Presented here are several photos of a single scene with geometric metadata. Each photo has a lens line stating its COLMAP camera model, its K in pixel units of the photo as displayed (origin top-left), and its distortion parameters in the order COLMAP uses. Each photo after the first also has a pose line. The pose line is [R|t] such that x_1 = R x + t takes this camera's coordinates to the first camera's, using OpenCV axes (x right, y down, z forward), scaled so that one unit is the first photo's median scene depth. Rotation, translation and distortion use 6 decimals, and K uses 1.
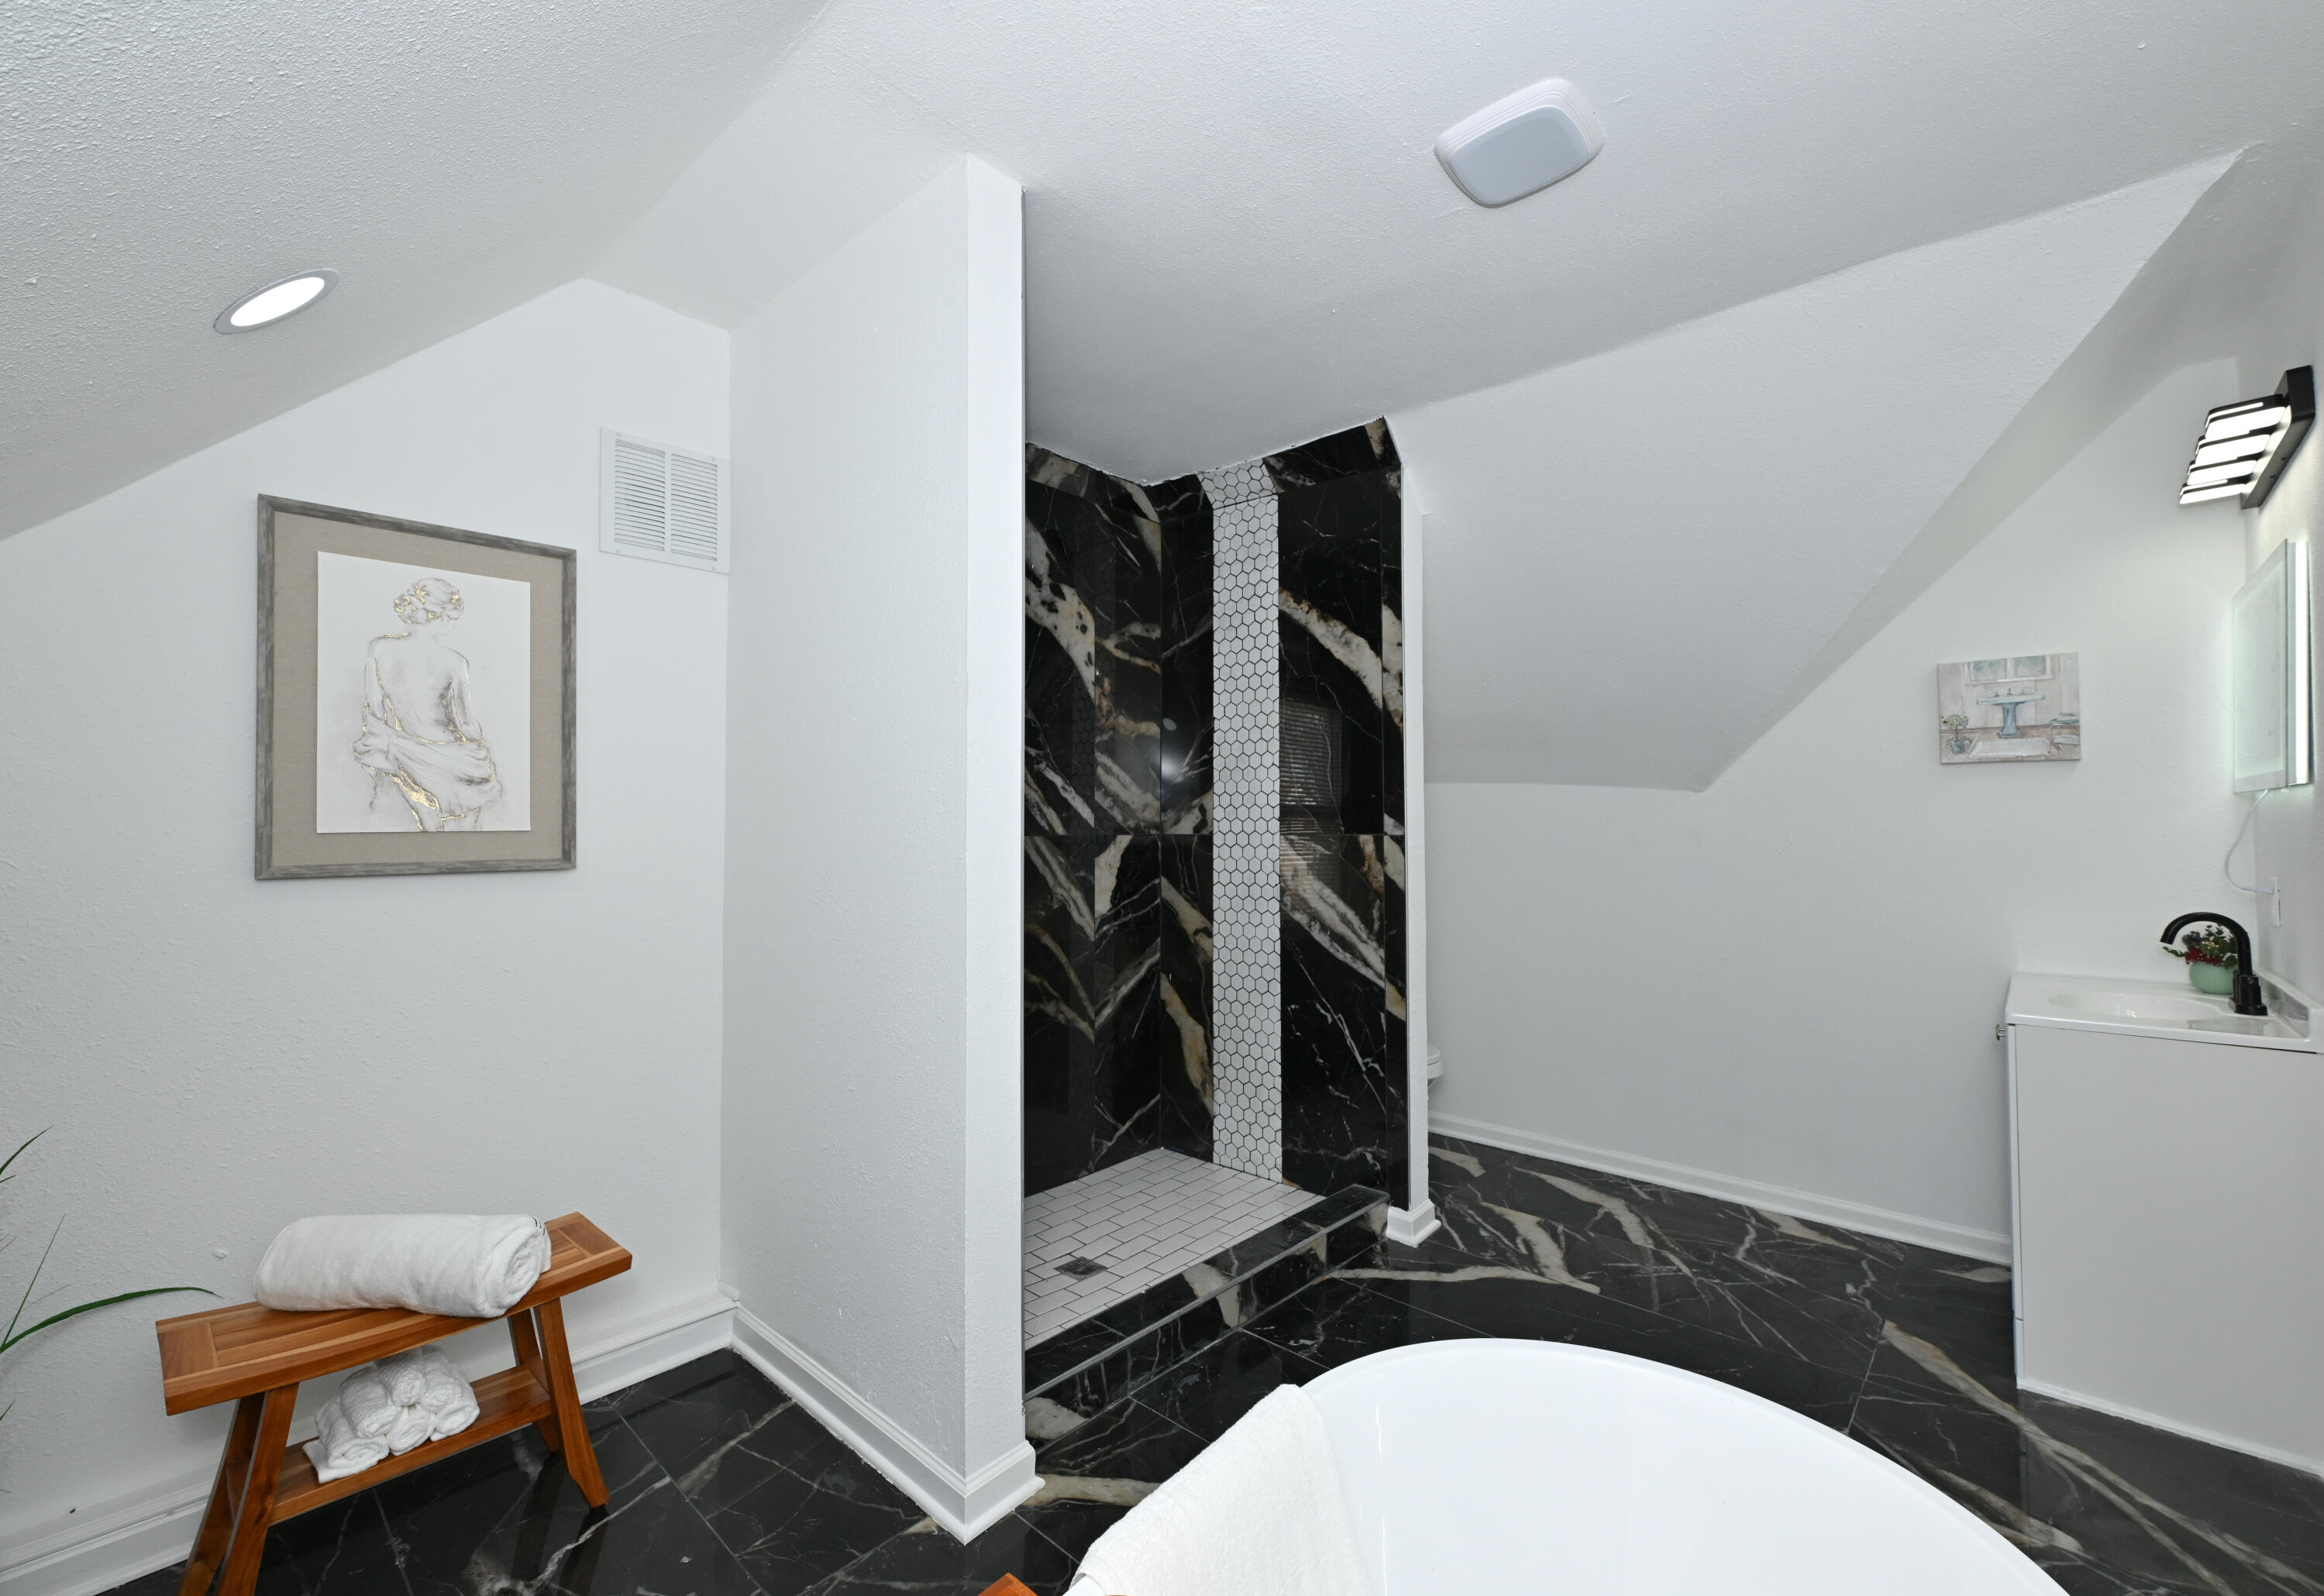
lens RADIAL K [[961.4, 0, 1159.3], [0, 961.4, 801.4], [0, 0, 1]] dist [0.001940, 0.000016]
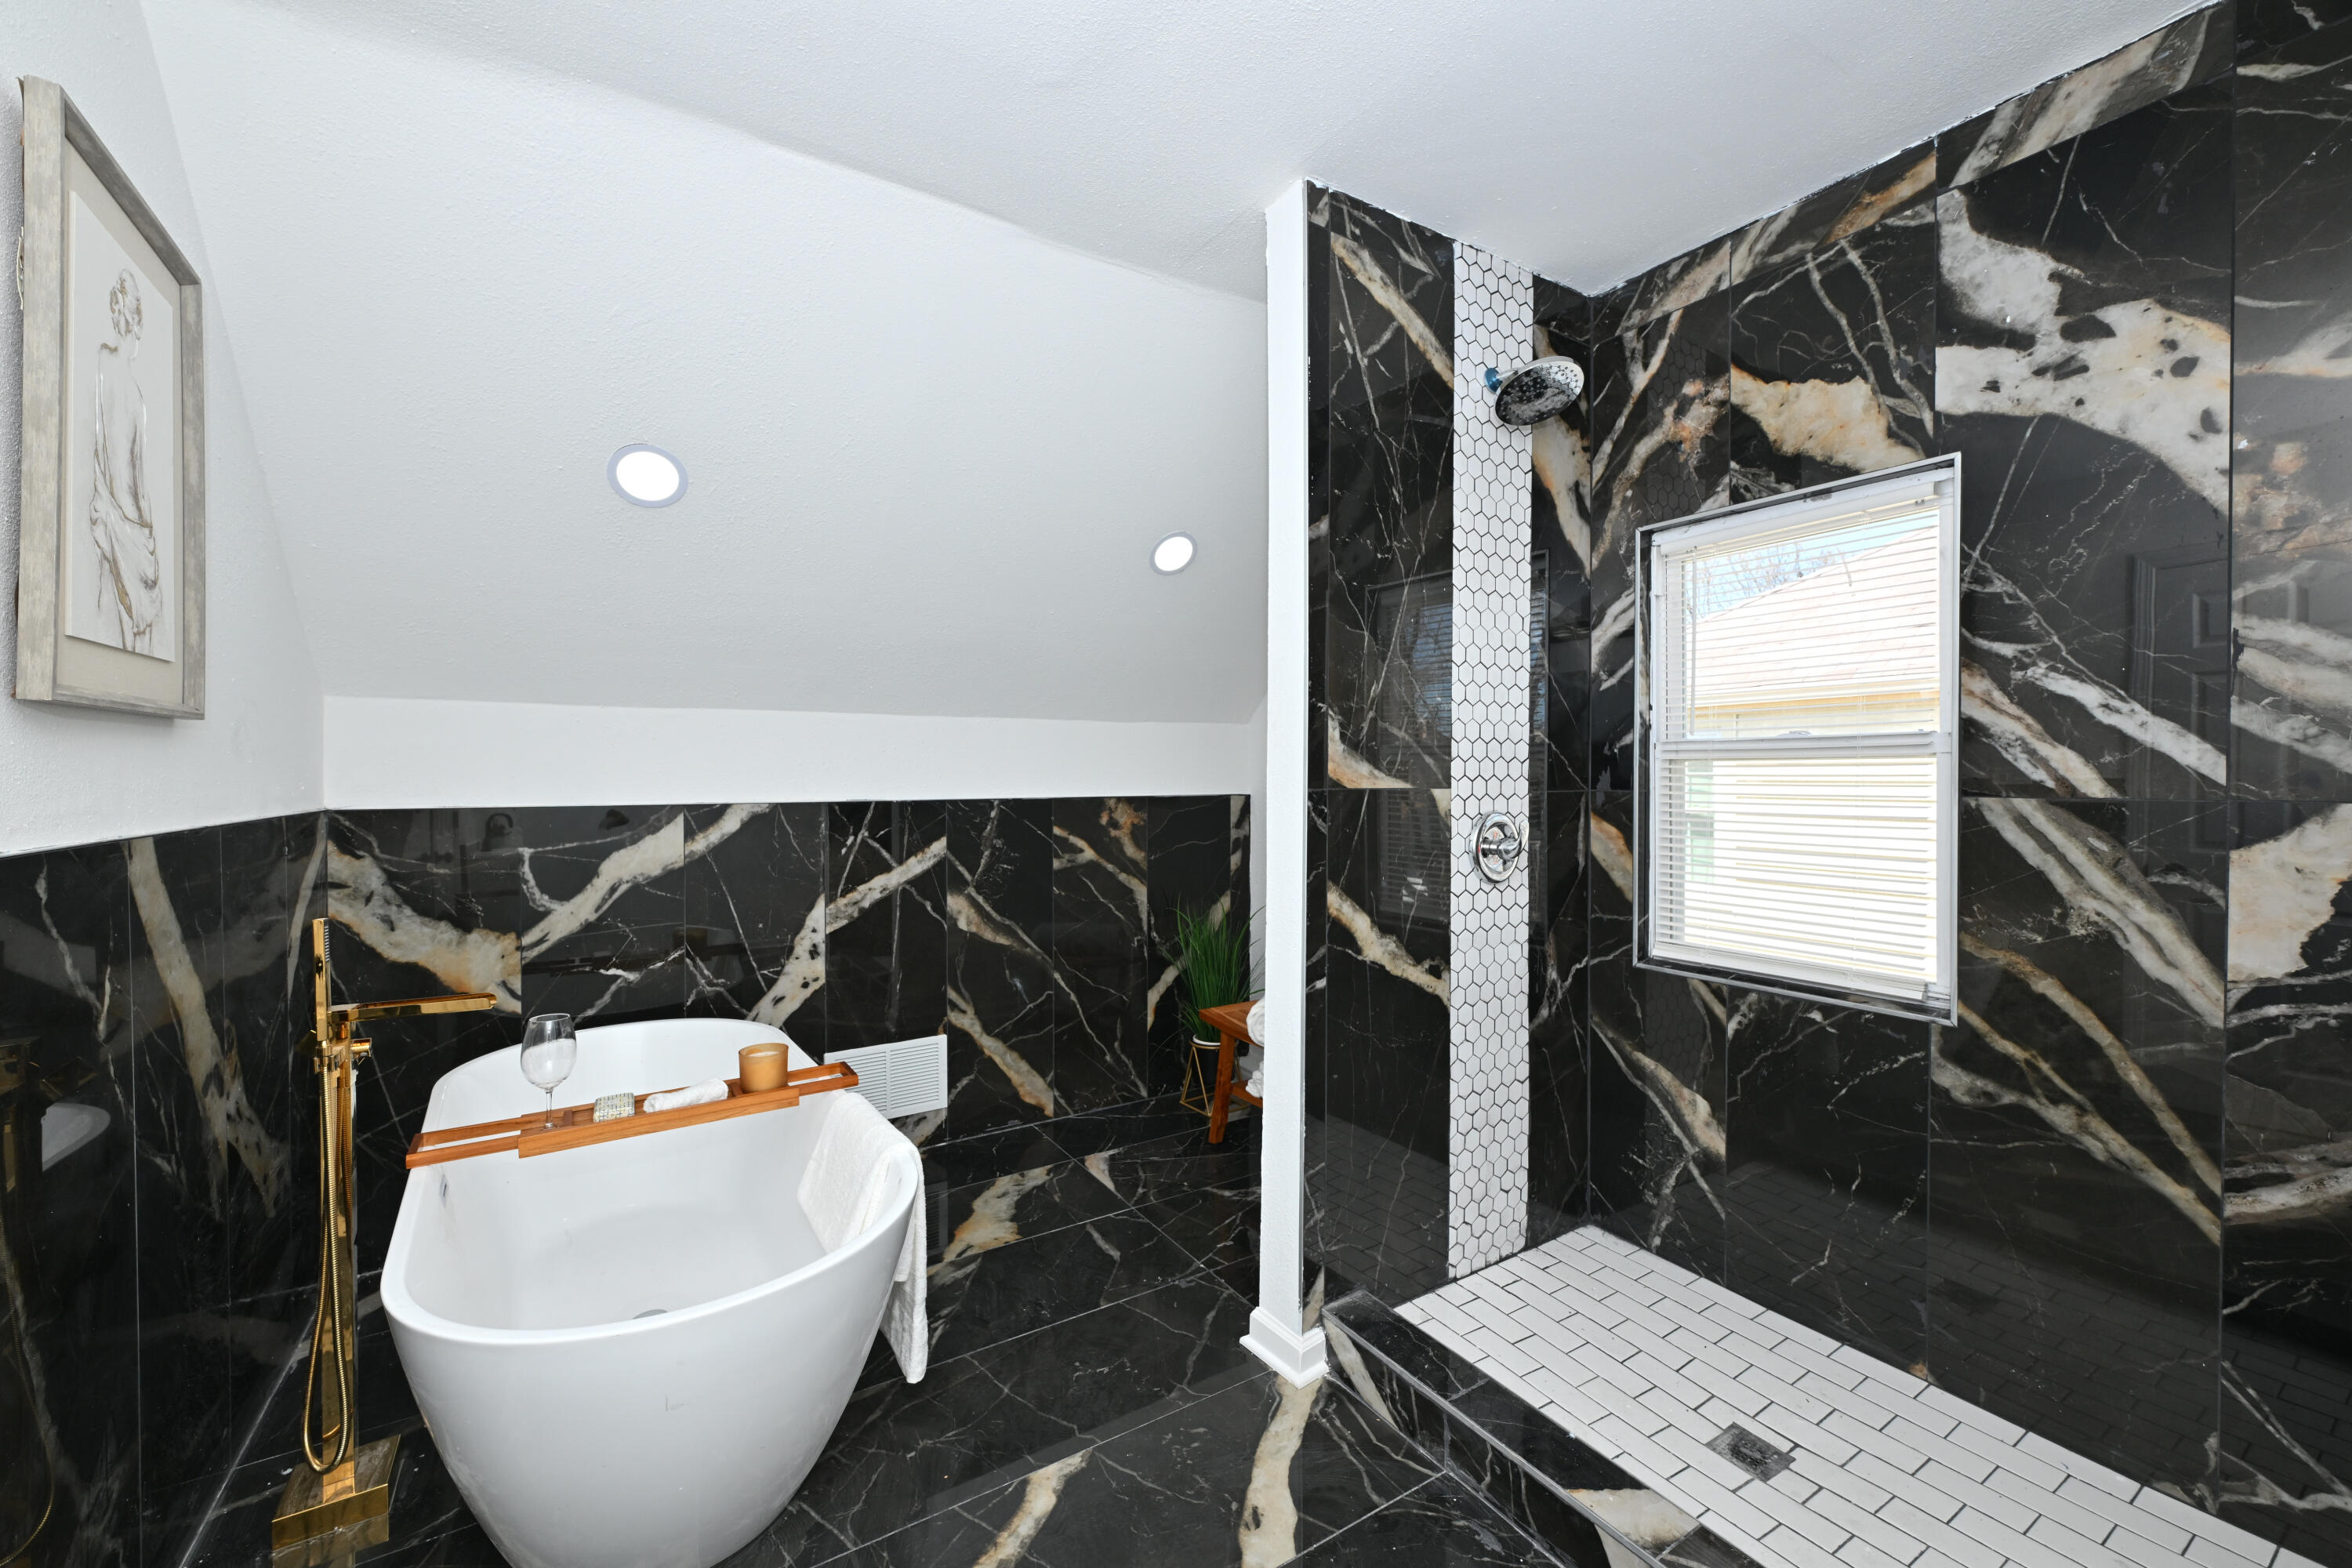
lens RADIAL K [[922.5, 0, 1176.6], [0, 922.5, 785.6], [0, 0, 1]] dist [-0.003089, -0.001171]
pose [[-0.274075, 0.013929, -0.961607, 0.506676], [0.022387, 0.999717, 0.008101, 0.013165], [0.961448, -0.019307, -0.274309, 0.652863]]
